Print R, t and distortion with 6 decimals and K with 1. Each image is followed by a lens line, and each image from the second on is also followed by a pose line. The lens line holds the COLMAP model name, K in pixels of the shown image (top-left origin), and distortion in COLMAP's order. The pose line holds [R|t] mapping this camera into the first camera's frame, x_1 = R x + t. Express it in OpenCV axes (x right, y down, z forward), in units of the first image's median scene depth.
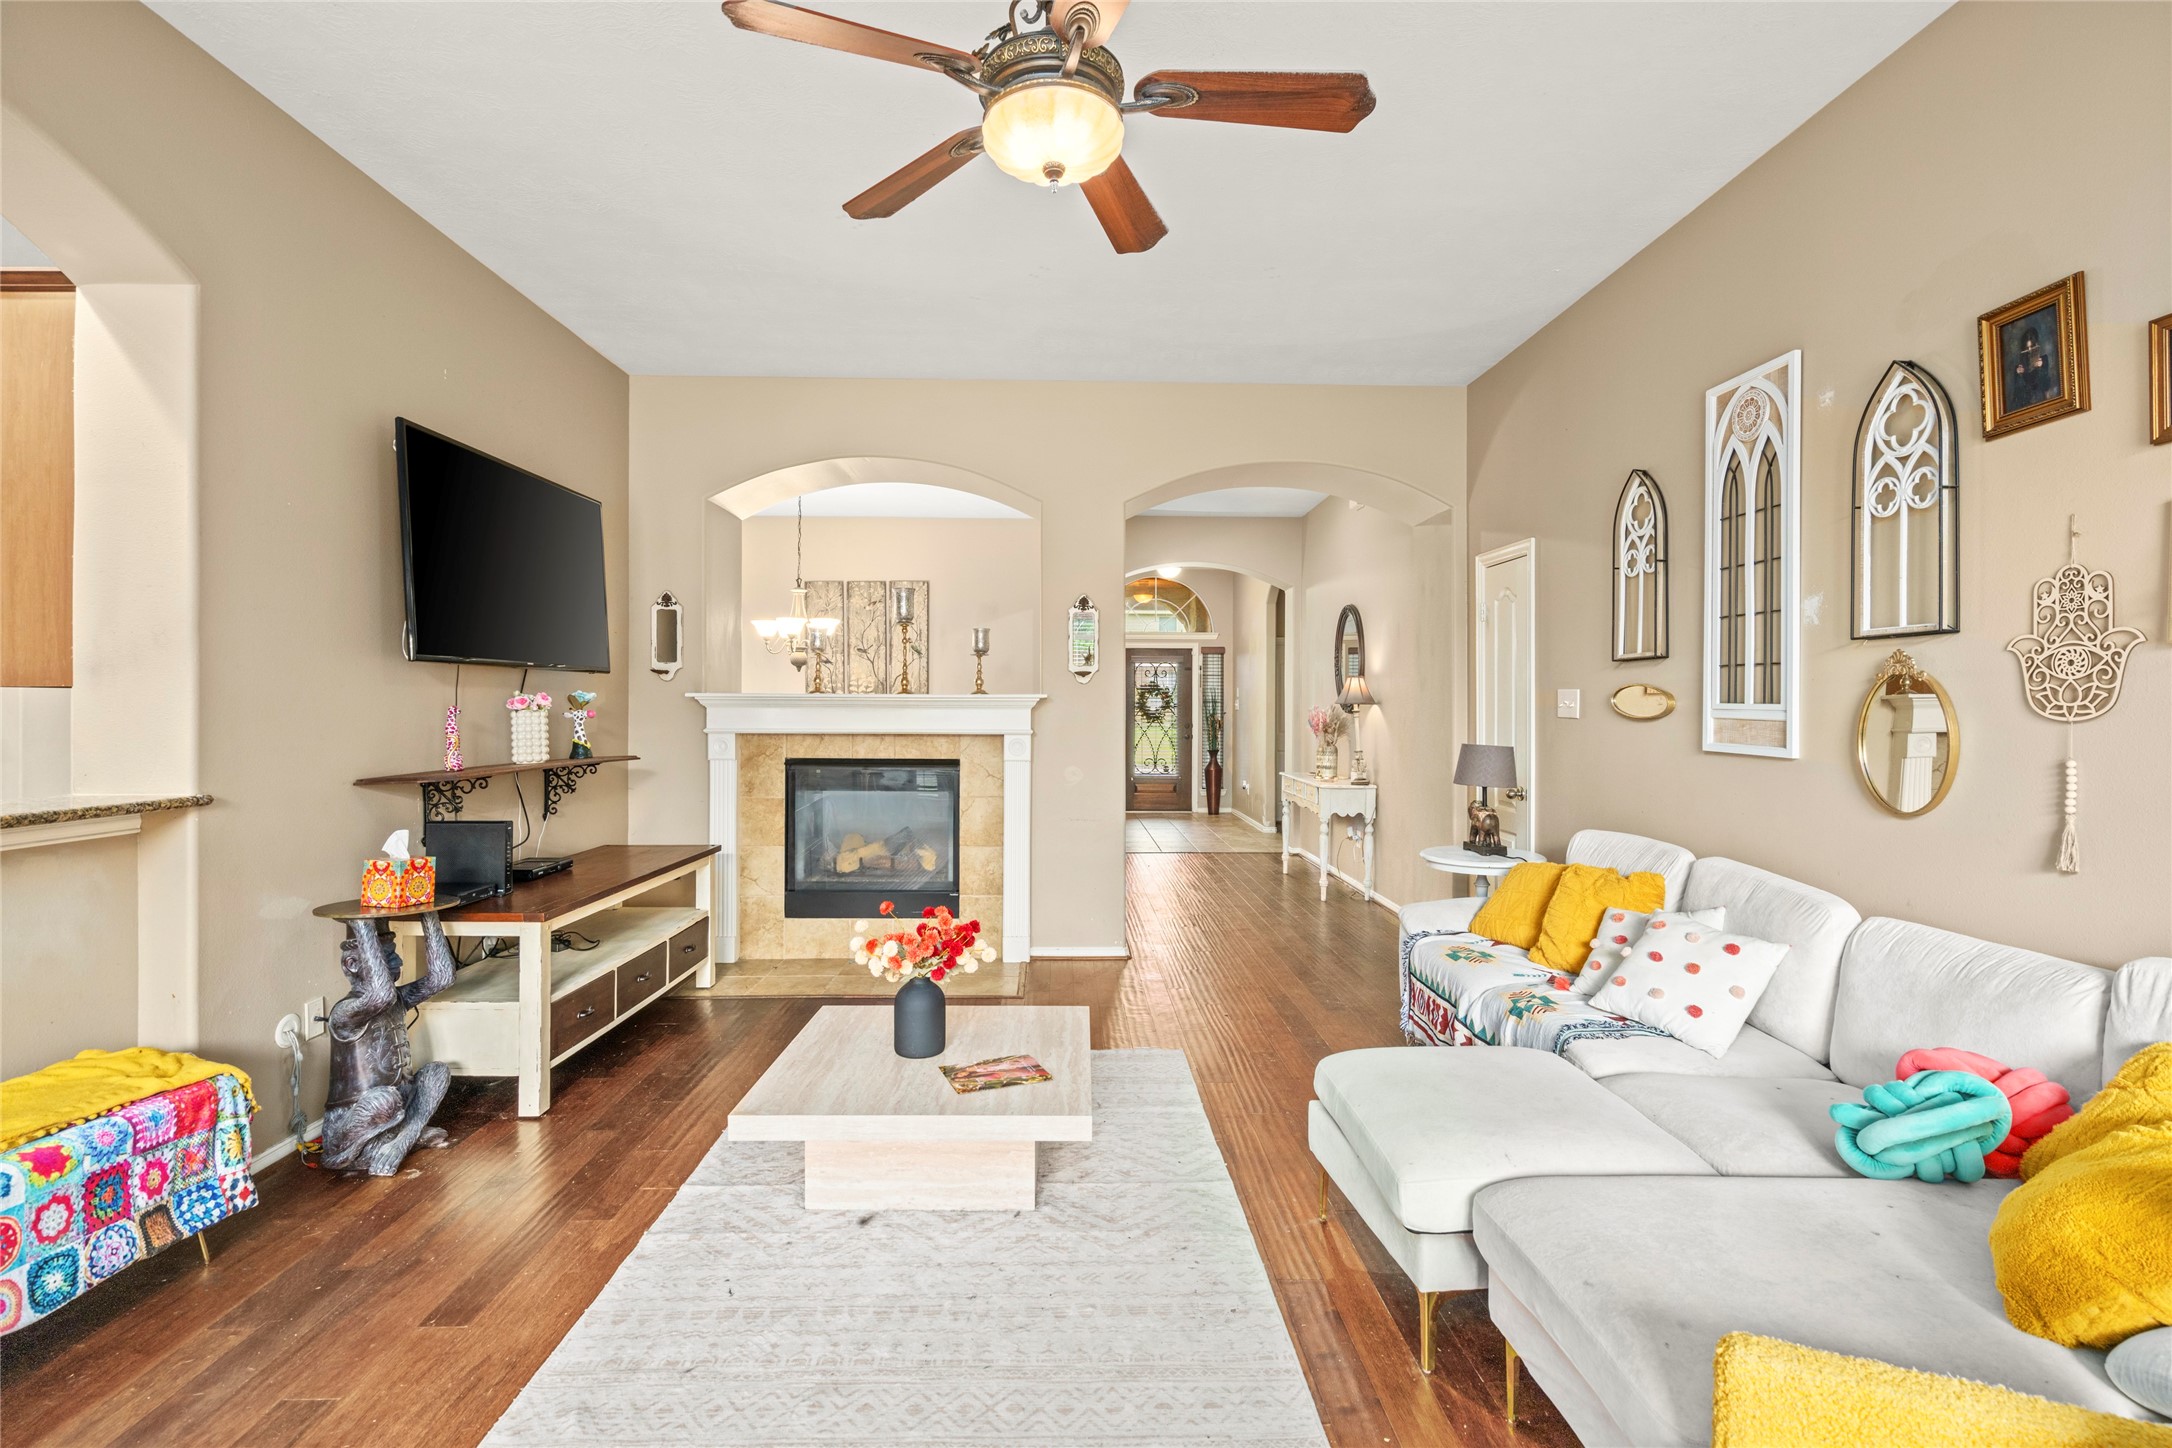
lens RADIAL K [[1004.5, 0, 1089.1], [0, 1004.5, 704.5], [0, 0, 1]] dist [-0.009127, 0.004312]
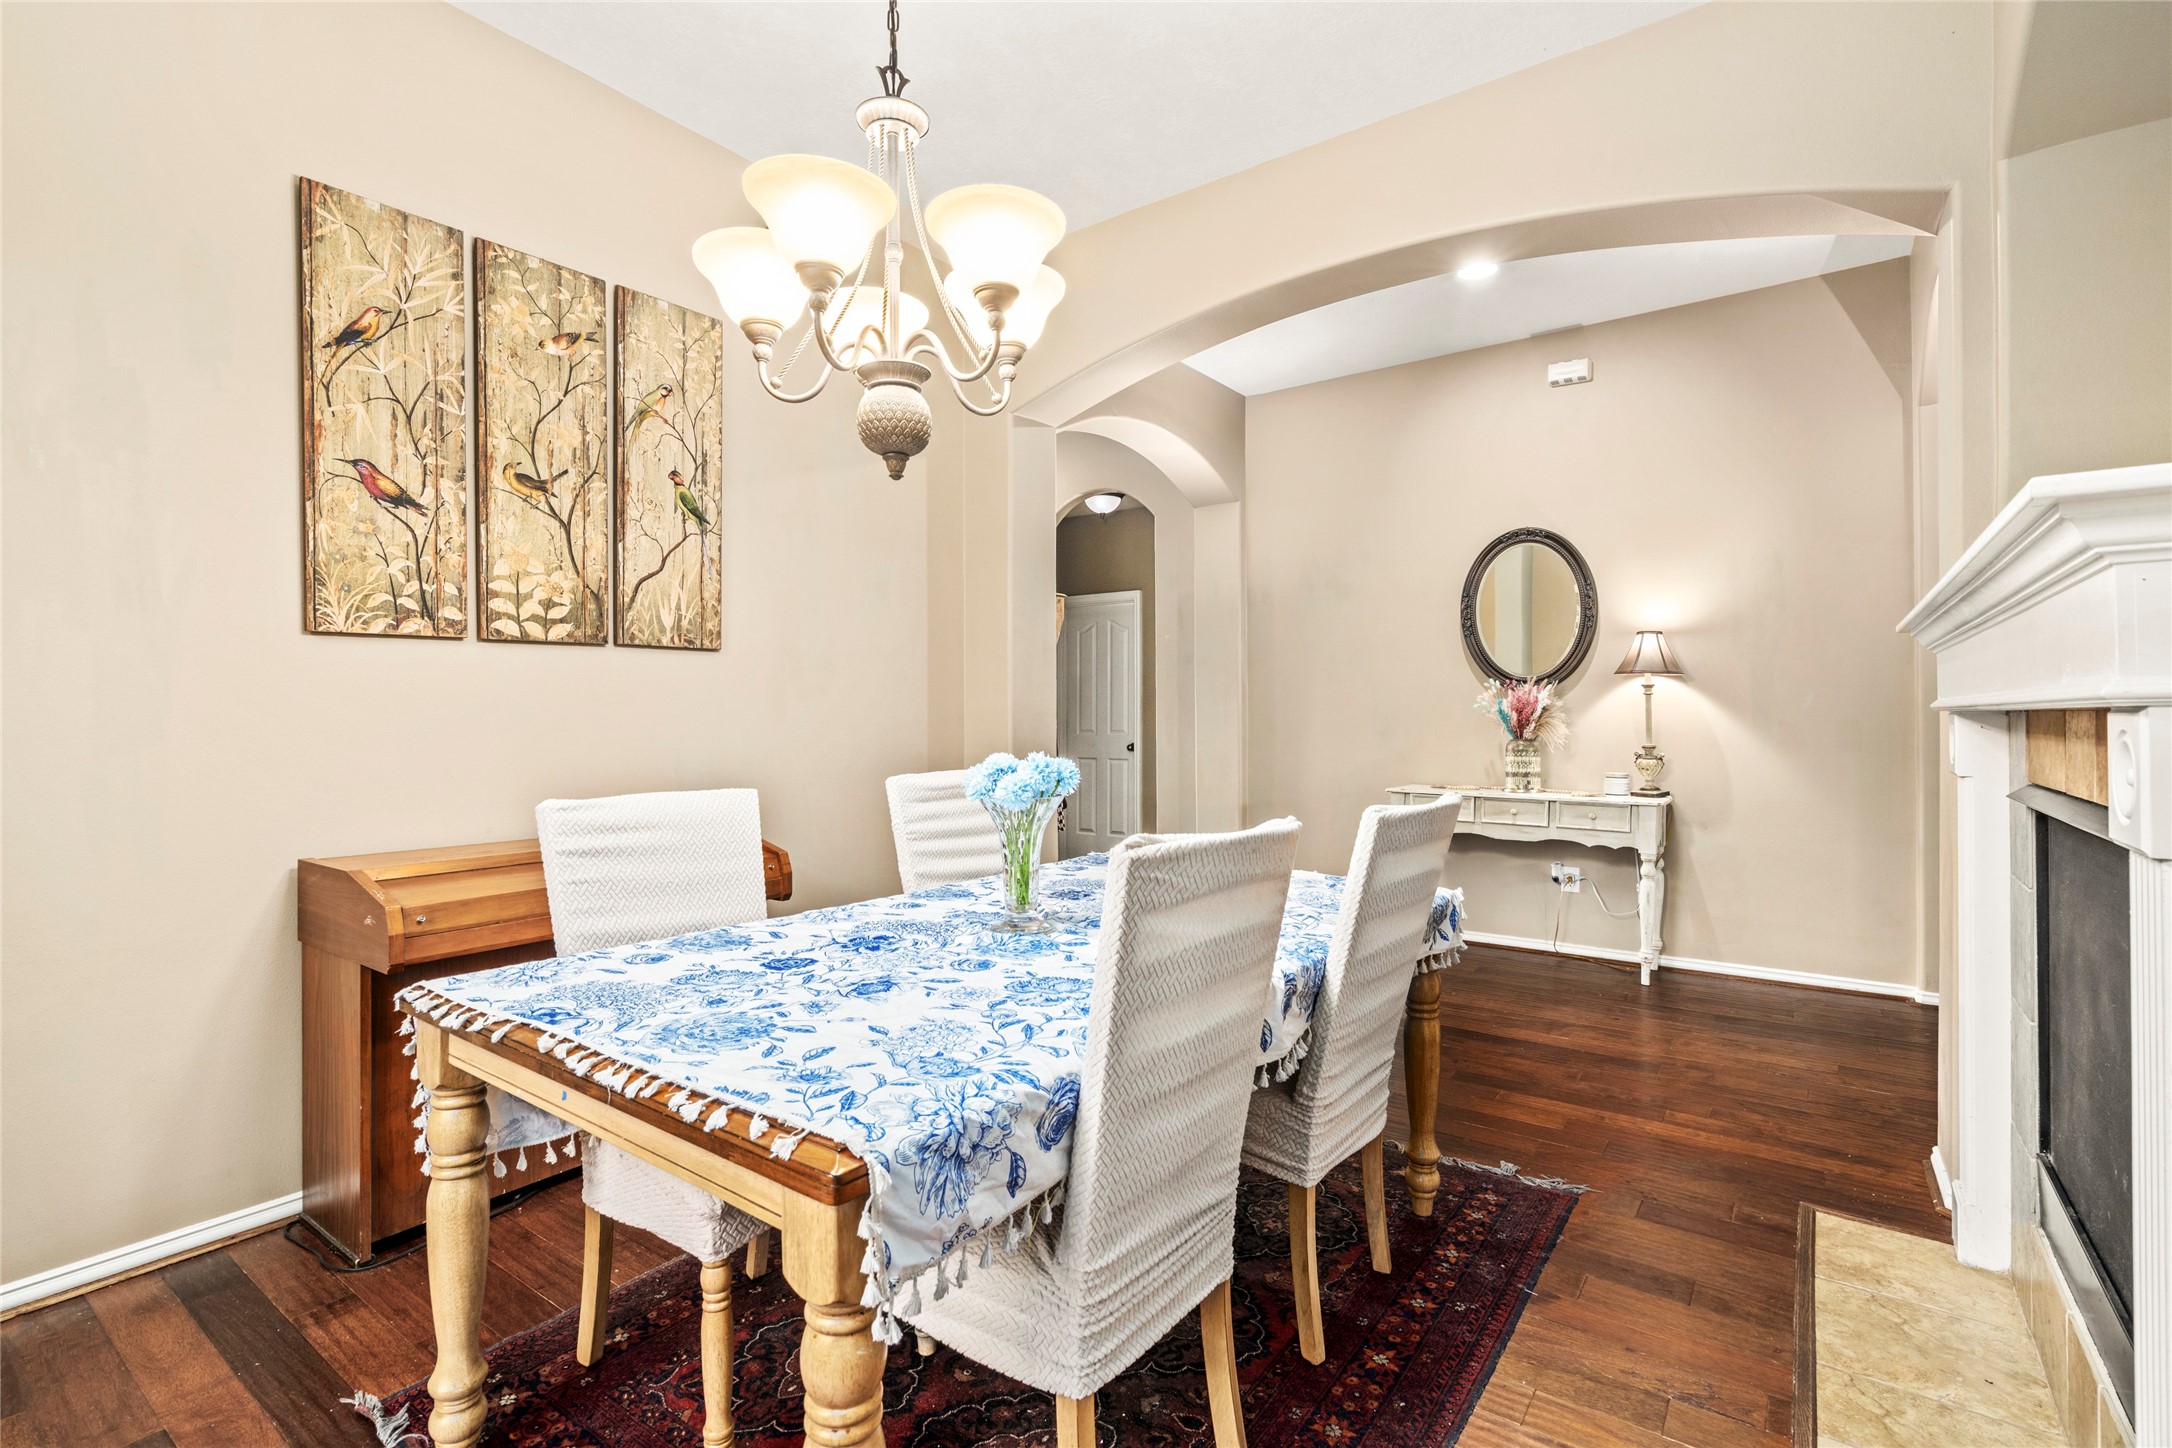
lens RADIAL K [[1004.5, 0, 1087.2], [0, 1004.5, 727.9], [0, 0, 1]] dist [-0.009127, 0.004312]
pose [[0.619690, -0.010254, 0.784780, -1.132947], [0.003874, 0.999942, 0.010007, 0.057017], [-0.784837, -0.003161, 0.619694, 2.133652]]
